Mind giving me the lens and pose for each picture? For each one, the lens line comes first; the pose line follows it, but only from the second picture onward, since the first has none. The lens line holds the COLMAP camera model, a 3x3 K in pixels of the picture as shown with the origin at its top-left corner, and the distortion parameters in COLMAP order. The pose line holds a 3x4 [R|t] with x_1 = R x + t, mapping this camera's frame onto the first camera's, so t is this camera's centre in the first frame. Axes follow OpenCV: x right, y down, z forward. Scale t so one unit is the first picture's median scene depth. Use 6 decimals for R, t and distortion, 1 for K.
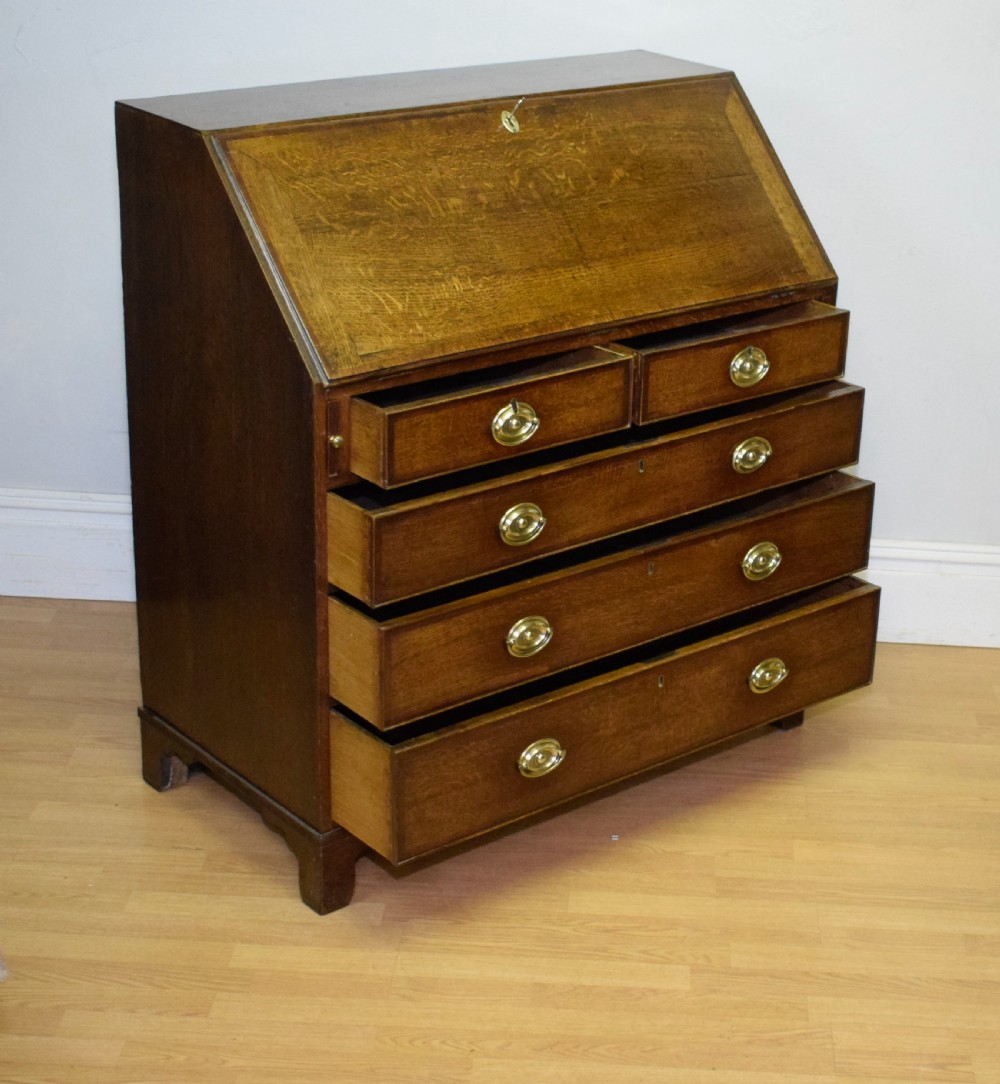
lens RADIAL K [[2118.8, 0, 660.8], [0, 2118.8, 555.4], [0, 0, 1]] dist [0.000847, -0.122985]
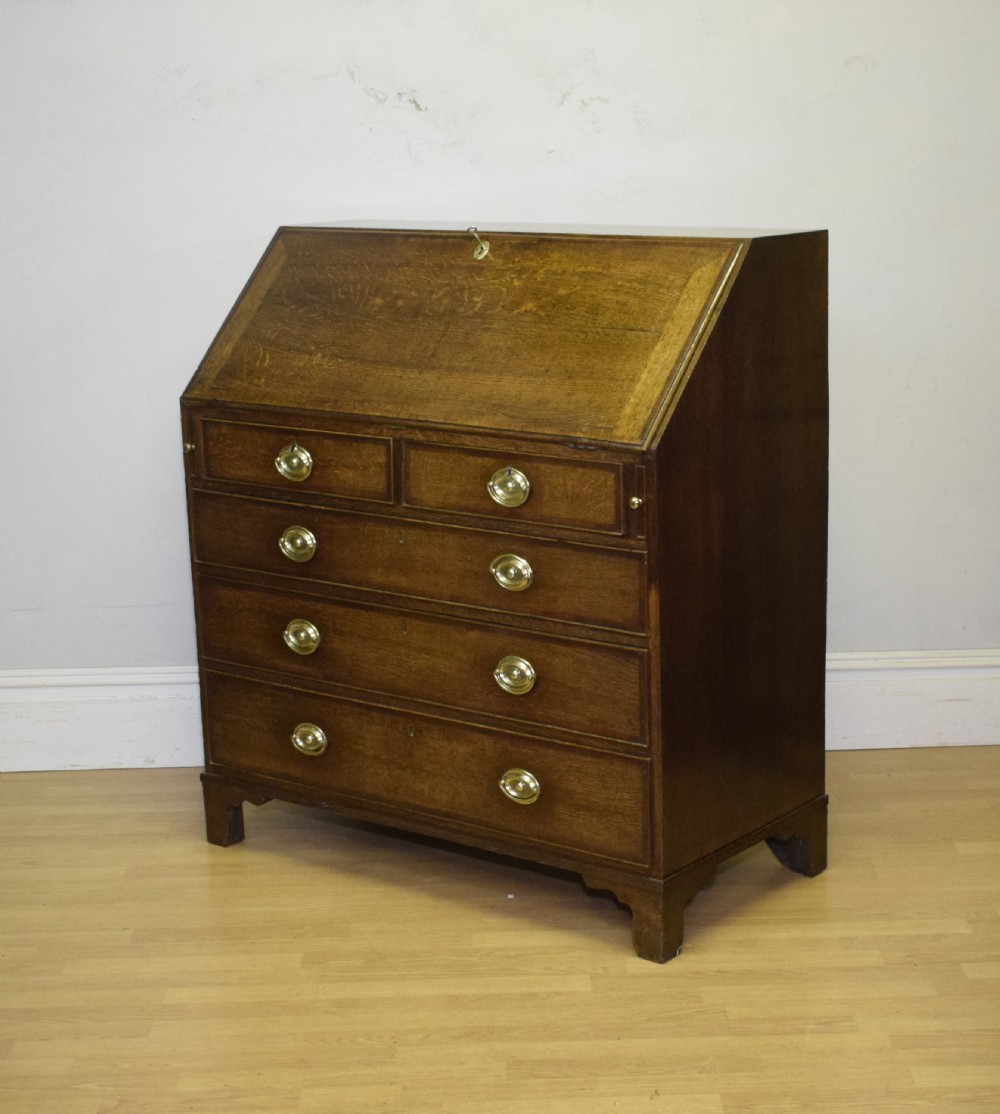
lens RADIAL K [[2140.9, 0, 545.4], [0, 2140.9, 659.5], [0, 0, 1]] dist [-0.004972, -0.069851]
pose [[0.172148, 0.194306, -0.965717, 1.088100], [-0.355329, 0.926601, 0.123095, -0.159166], [0.918752, 0.321957, 0.228555, 0.861731]]
